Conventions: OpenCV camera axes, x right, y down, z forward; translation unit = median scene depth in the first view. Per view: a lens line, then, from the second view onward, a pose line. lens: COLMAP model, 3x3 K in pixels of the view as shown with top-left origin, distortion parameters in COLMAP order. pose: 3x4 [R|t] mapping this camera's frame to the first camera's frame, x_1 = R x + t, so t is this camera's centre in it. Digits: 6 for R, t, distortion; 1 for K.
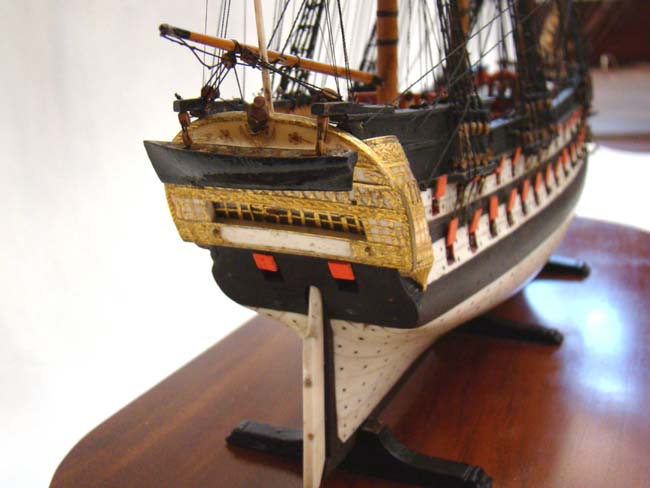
lens RADIAL K [[883.4, 0, 325.0], [0, 883.4, 244.0], [0, 0, 1]] dist [-0.042949, -0.015289]
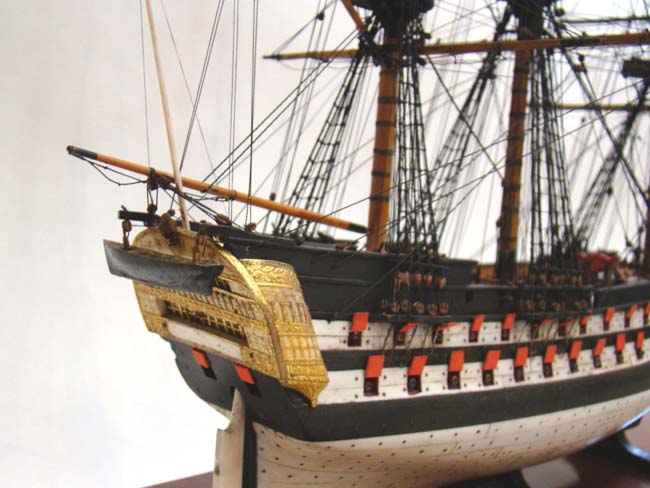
lens RADIAL K [[883.4, 0, 325.0], [0, 883.4, 244.0], [0, 0, 1]] dist [-0.042949, -0.015289]
pose [[0.928581, 0.129402, -0.347840, 0.510420], [-0.194707, 0.967763, -0.159761, 0.029954], [0.315953, 0.216078, 0.923842, -0.080430]]
